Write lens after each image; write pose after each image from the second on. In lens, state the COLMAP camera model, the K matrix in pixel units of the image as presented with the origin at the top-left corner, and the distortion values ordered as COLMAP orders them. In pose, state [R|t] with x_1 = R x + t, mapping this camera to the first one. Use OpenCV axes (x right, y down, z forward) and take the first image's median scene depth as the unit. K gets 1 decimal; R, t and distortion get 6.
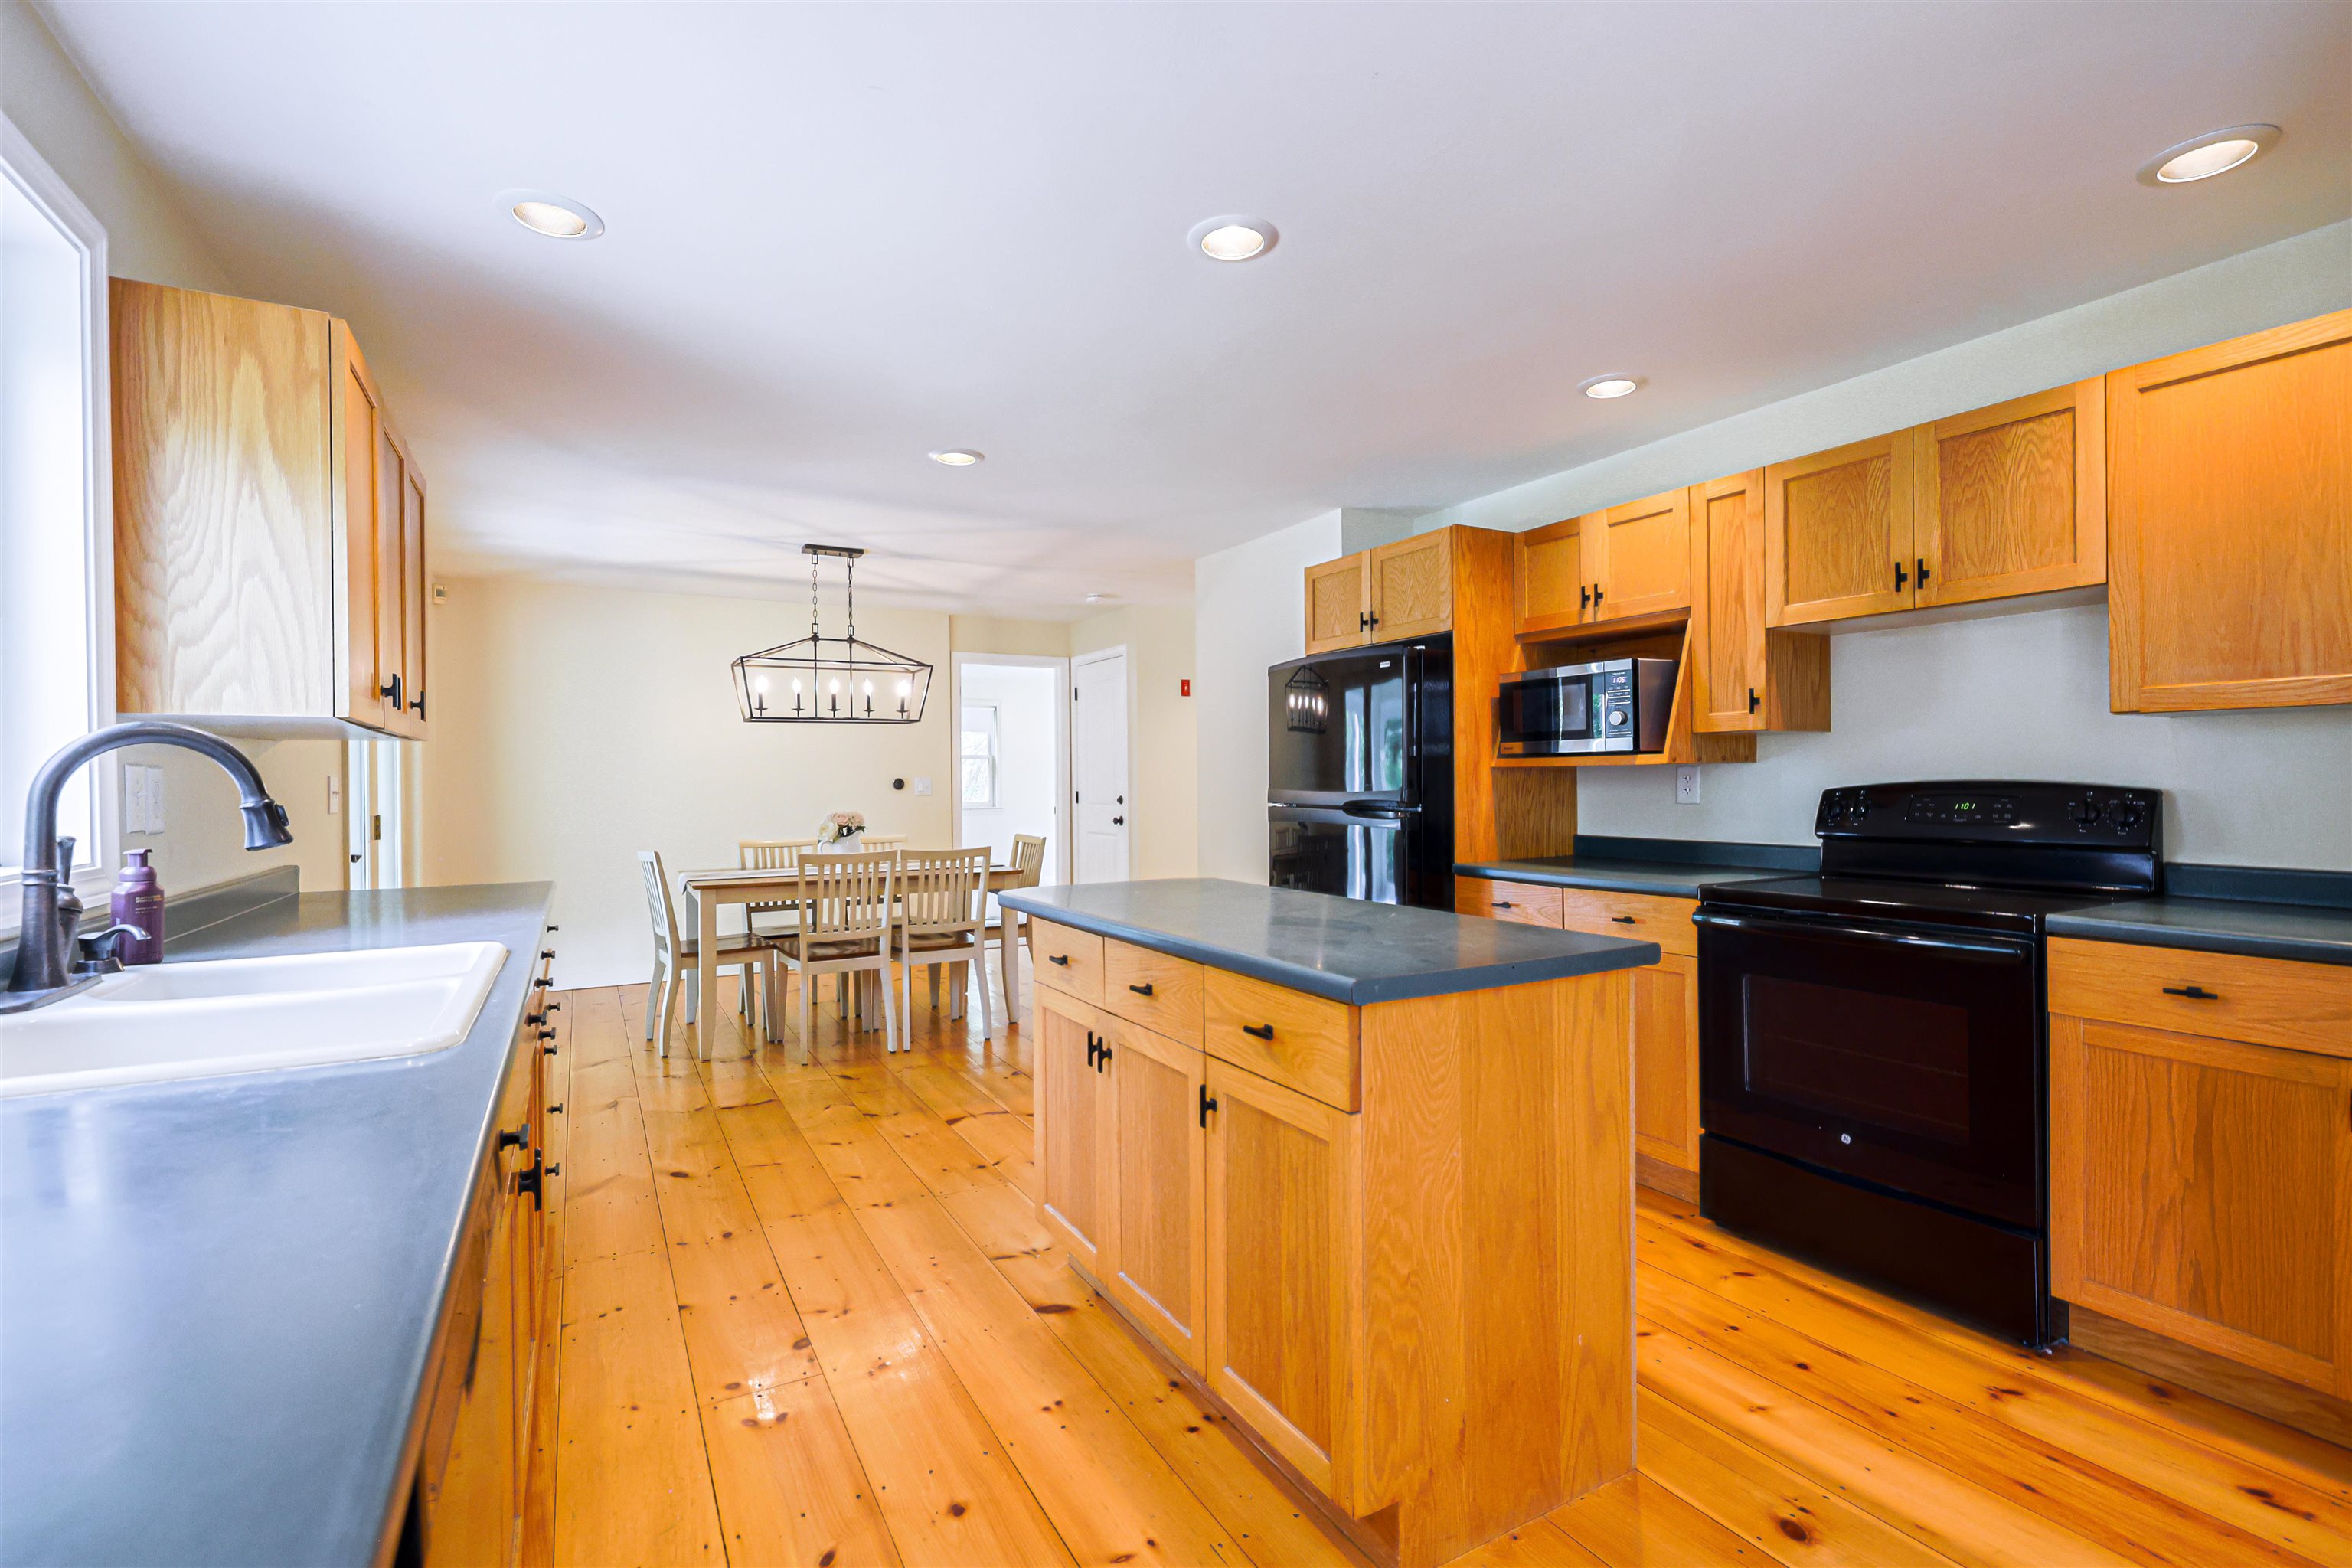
lens RADIAL K [[1052.3, 0, 1156.8], [0, 1052.3, 772.5], [0, 0, 1]] dist [-0.002431, -0.001263]
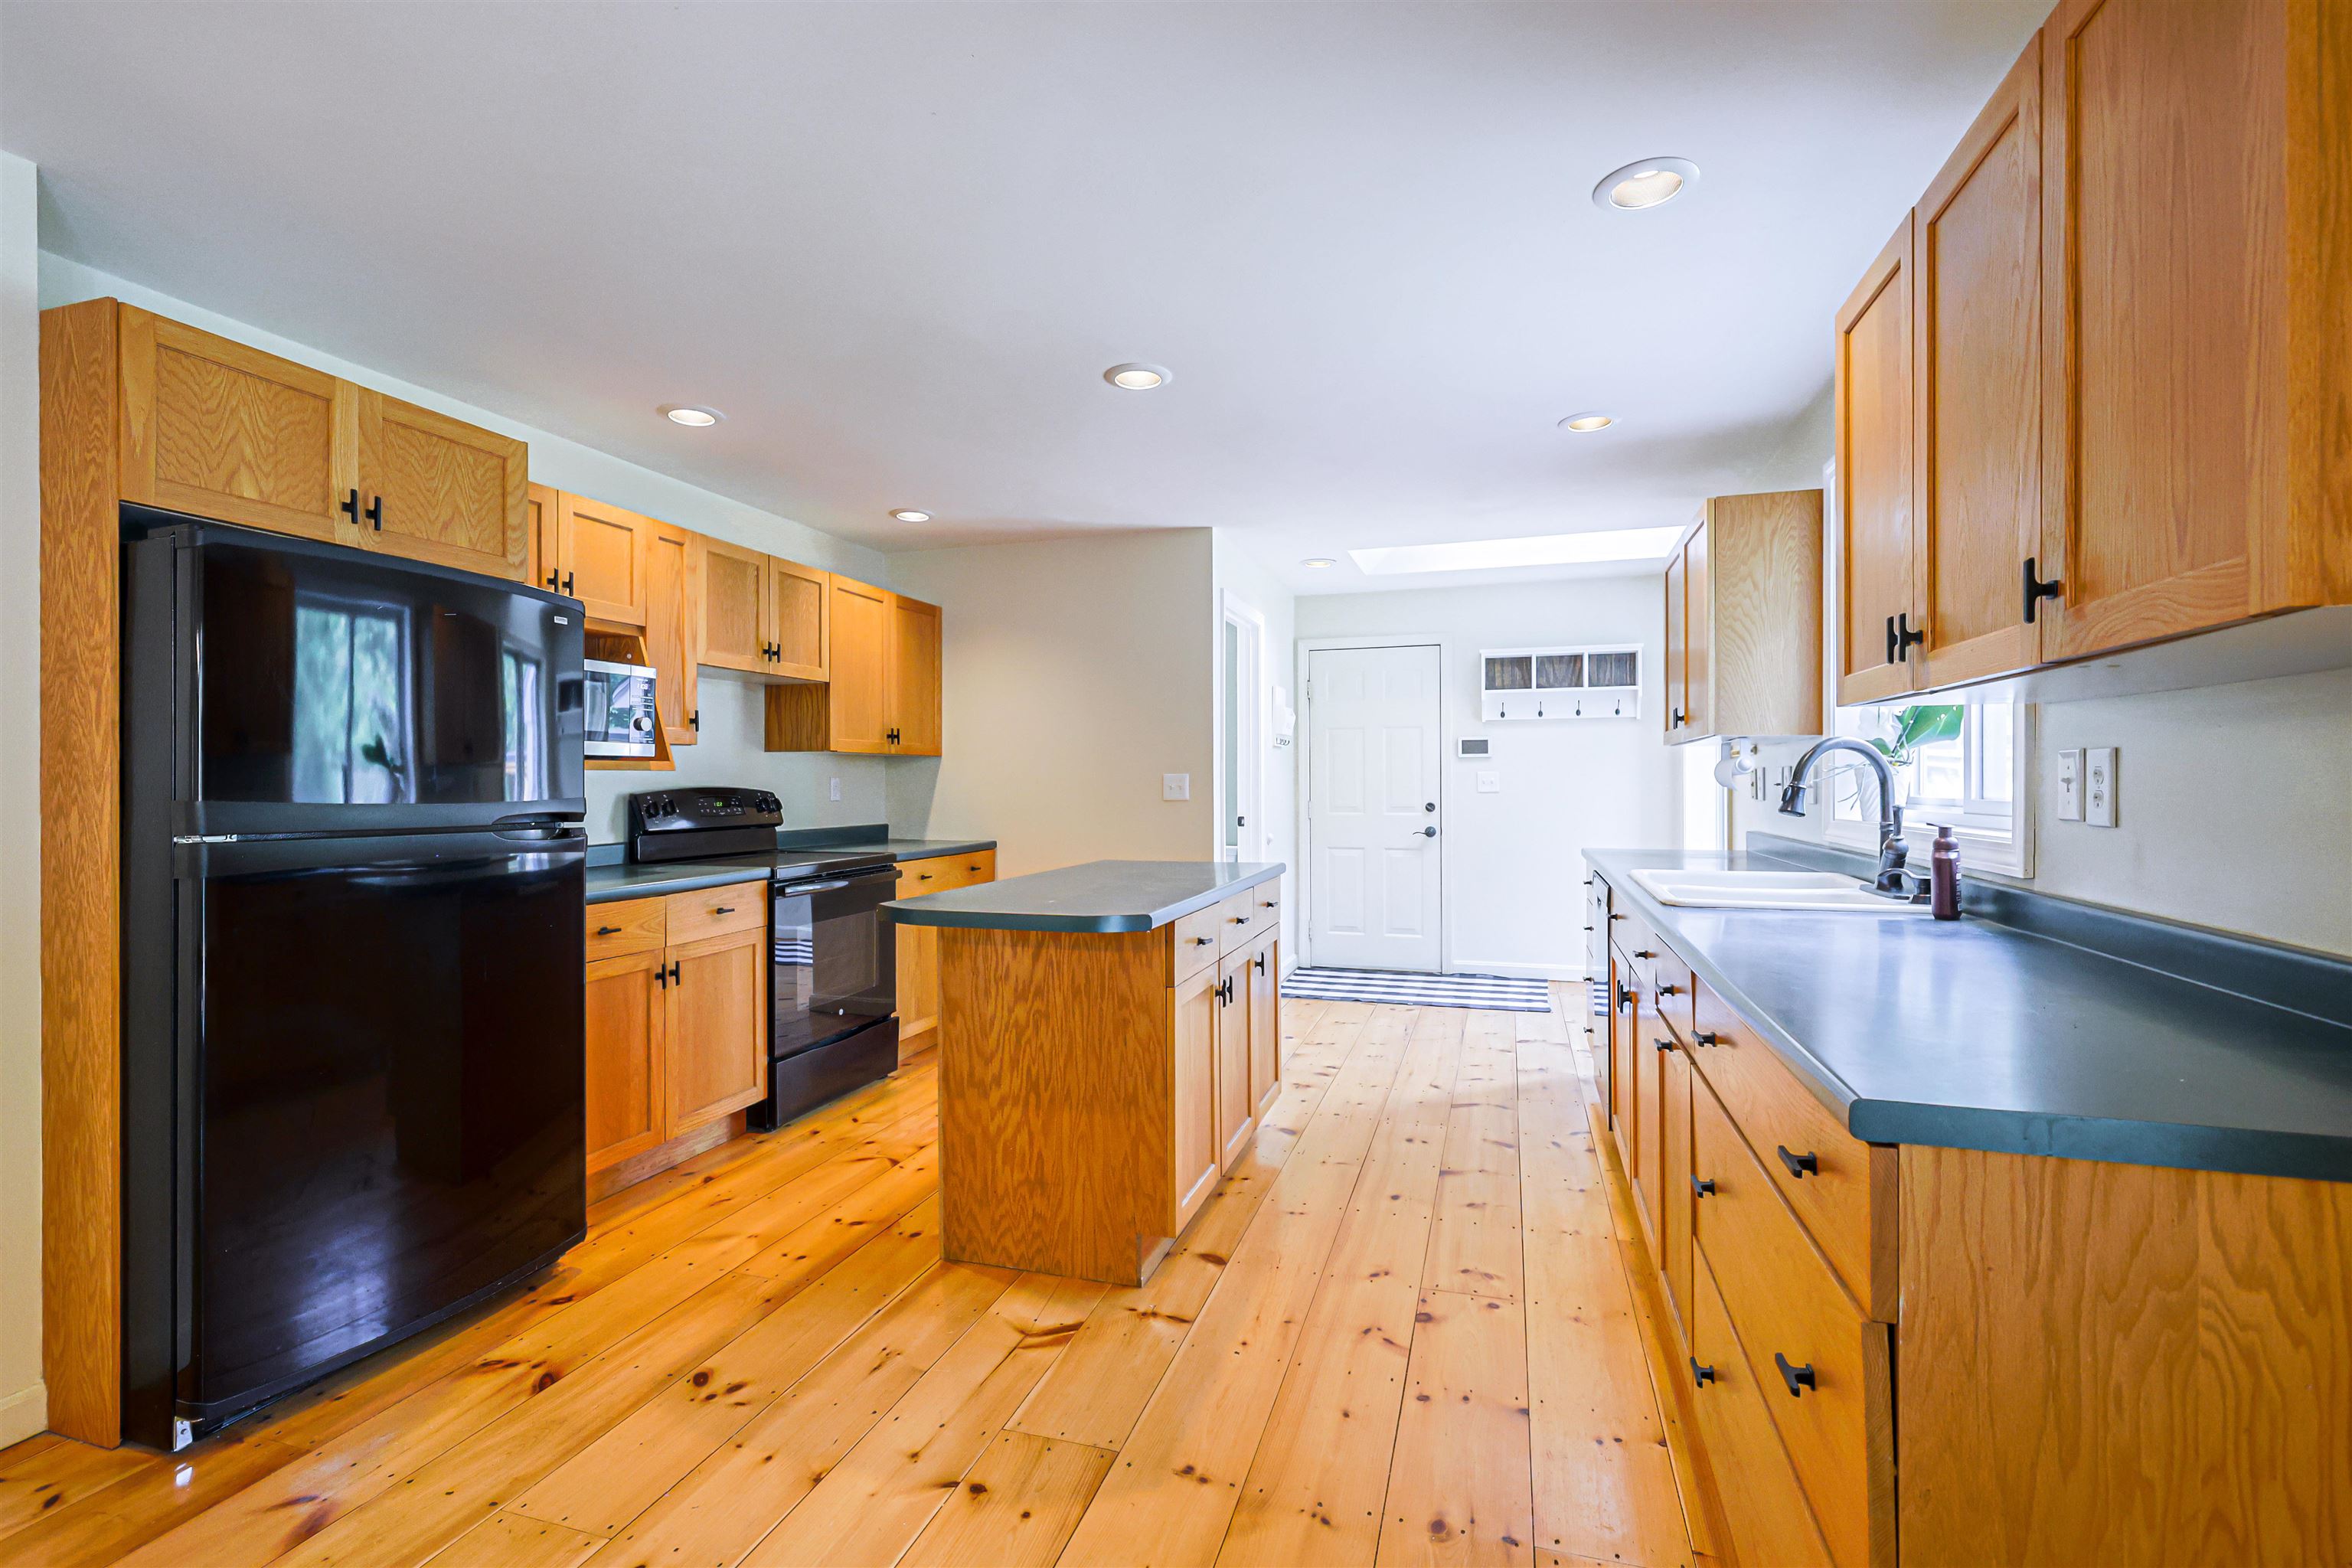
lens RADIAL K [[1052.3, 0, 1176.7], [0, 1052.3, 785.4], [0, 0, 1]] dist [-0.002431, -0.001263]
pose [[-0.689899, 0.009389, 0.723845, -0.446389], [0.003572, 0.999948, -0.009566, 0.012668], [-0.723897, -0.004014, -0.689896, 0.914009]]
